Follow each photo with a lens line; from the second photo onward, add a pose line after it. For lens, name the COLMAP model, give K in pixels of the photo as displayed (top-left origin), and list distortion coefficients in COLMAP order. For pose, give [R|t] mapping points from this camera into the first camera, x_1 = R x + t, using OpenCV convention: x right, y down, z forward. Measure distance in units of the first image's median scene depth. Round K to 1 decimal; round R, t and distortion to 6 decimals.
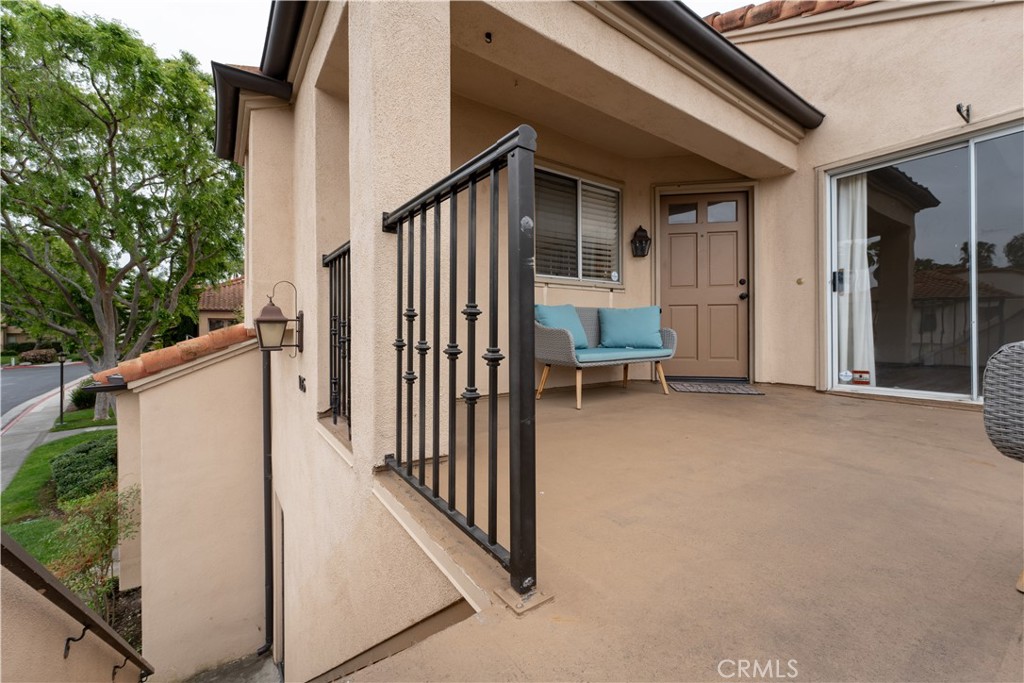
lens RADIAL K [[417.9, 0, 511.2], [0, 417.9, 332.0], [0, 0, 1]] dist [-0.002060, 0.001098]
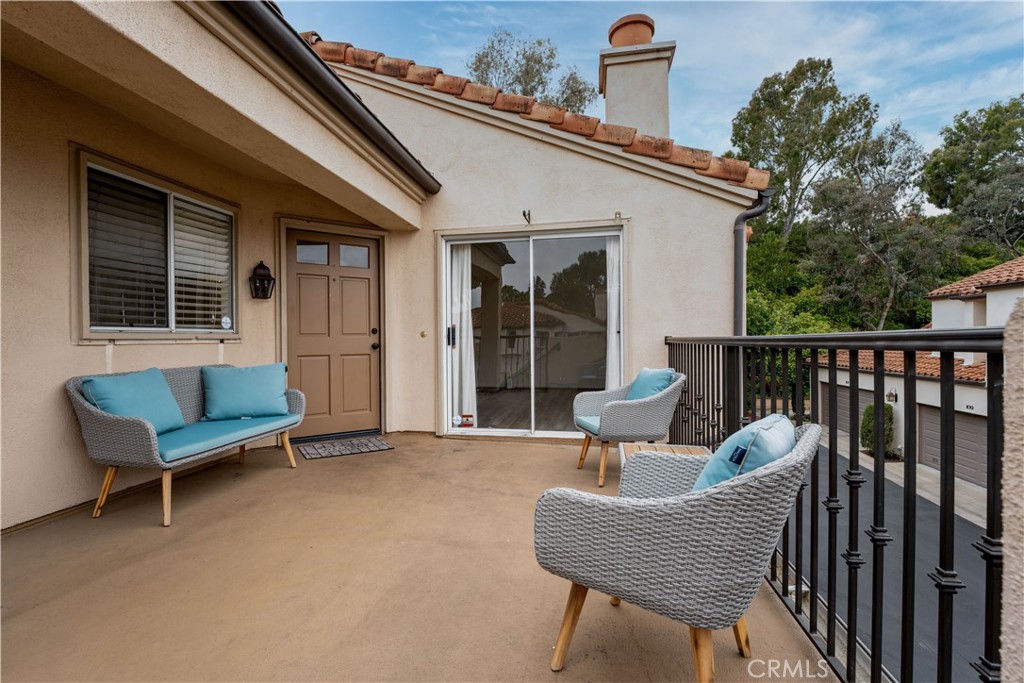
lens RADIAL K [[455.3, 0, 501.6], [0, 455.3, 340.2], [0, 0, 1]] dist [-0.002208, 0.000591]
pose [[0.721316, -0.005591, 0.692584, 0.028278], [0.003013, 0.999983, 0.004934, -0.107614], [-0.692600, -0.001472, 0.721321, 0.019878]]
